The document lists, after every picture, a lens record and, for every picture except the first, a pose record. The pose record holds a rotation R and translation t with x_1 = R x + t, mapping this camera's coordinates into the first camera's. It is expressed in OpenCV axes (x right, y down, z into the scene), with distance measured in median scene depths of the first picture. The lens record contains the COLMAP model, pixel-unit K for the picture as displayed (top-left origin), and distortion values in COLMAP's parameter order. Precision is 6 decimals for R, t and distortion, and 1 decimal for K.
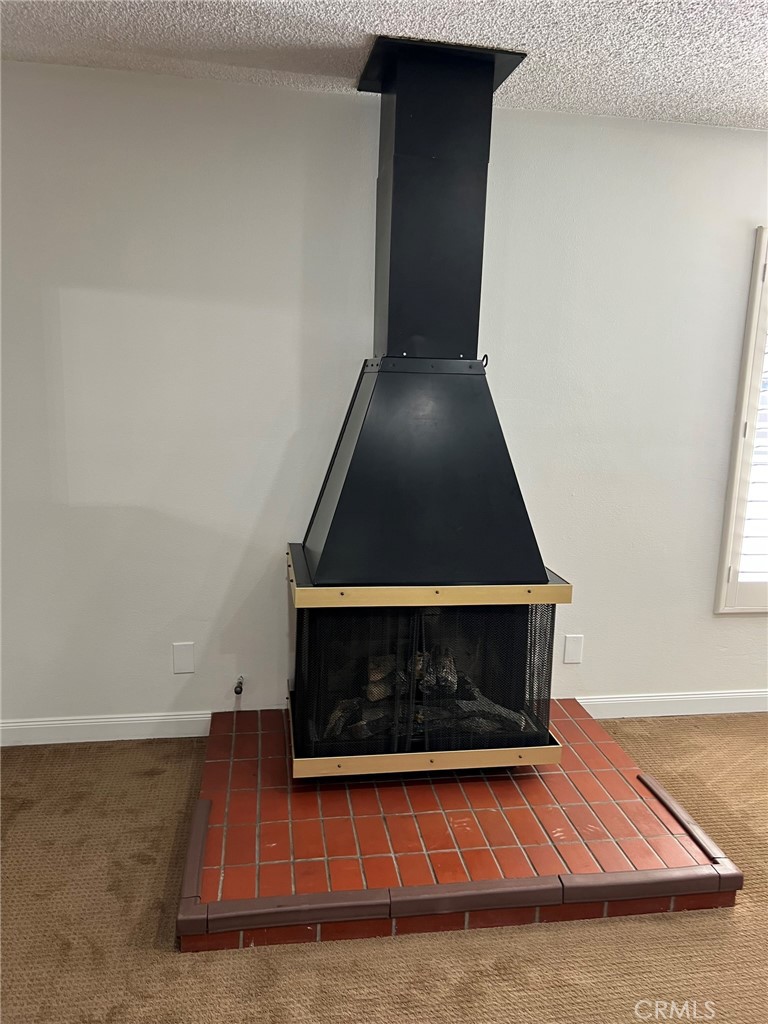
lens RADIAL K [[774.0, 0, 386.7], [0, 774.0, 510.4], [0, 0, 1]] dist [0.055388, -0.060762]
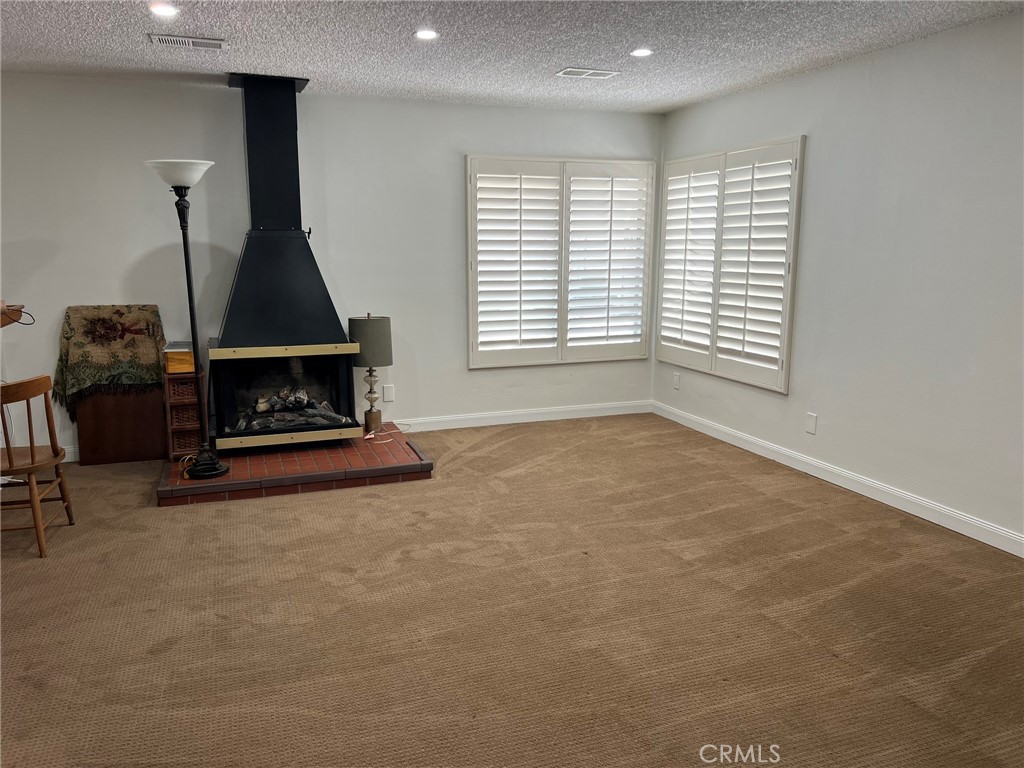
lens RADIAL K [[774.0, 0, 510.0], [0, 774.0, 384.6], [0, 0, 1]] dist [0.055388, -0.060762]
pose [[0.980466, -0.070606, 0.183578, 0.237352], [0.070312, 0.997492, 0.008120, 0.205631], [-0.183691, 0.004946, 0.982972, -0.984866]]
